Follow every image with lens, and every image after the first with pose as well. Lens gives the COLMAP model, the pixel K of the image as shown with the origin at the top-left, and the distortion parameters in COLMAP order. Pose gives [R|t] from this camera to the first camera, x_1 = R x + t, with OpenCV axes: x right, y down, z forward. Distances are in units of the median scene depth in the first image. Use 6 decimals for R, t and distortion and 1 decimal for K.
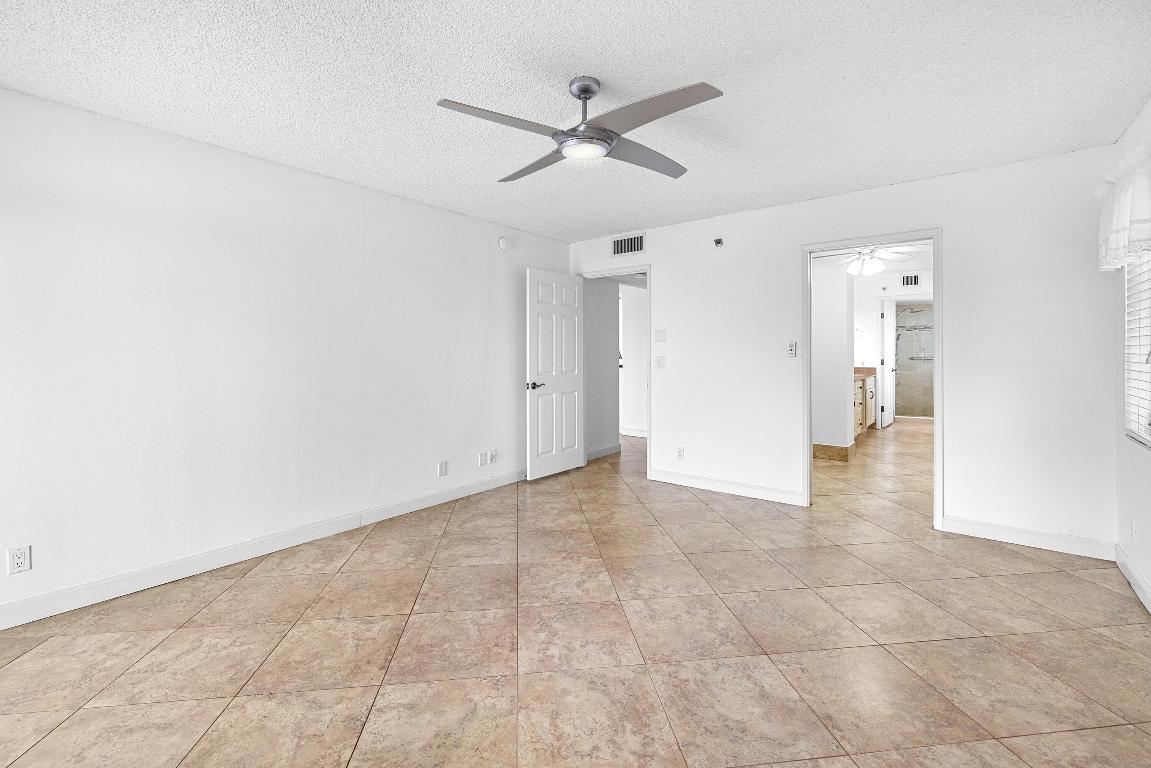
lens RADIAL K [[506.2, 0, 555.9], [0, 506.2, 358.3], [0, 0, 1]] dist [0.000109, 0.000009]
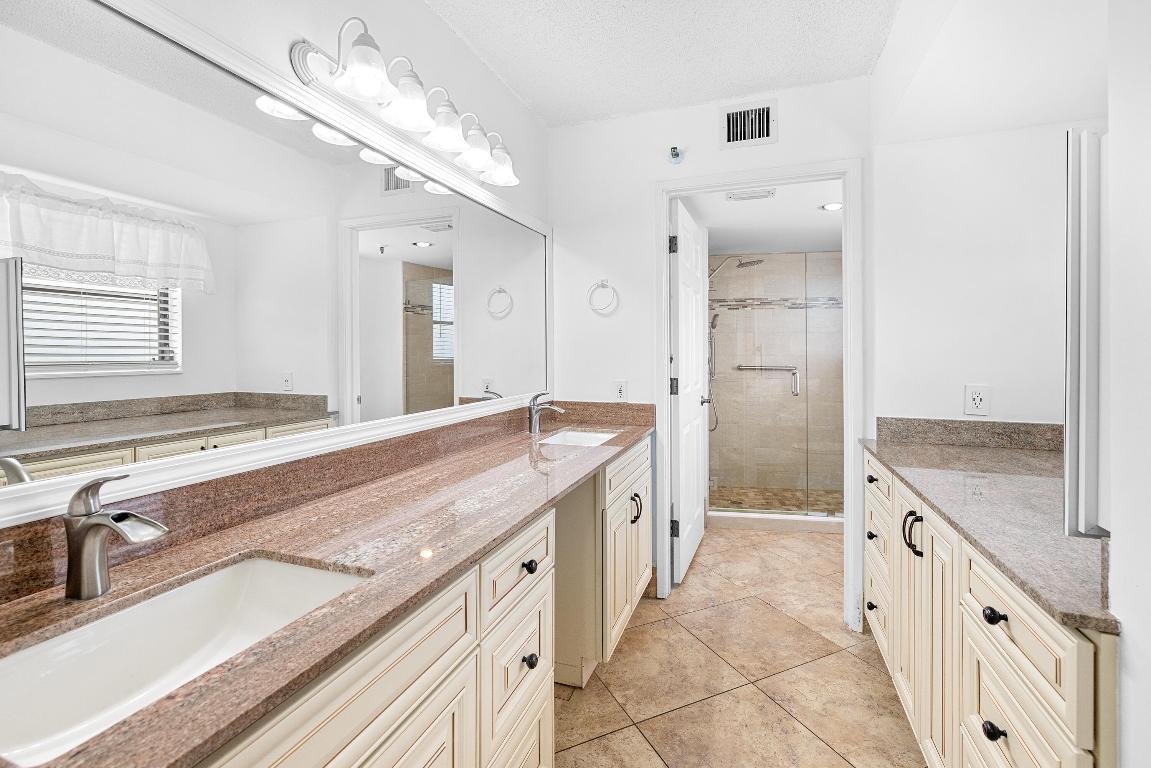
lens RADIAL K [[506.2, 0, 563.3], [0, 506.2, 352.3], [0, 0, 1]] dist [0.000109, 0.000009]
pose [[0.953110, 0.000647, 0.302622, 0.437424], [0.002663, 0.999941, -0.010525, -0.010670], [-0.302611, 0.010837, 0.953053, 0.648952]]
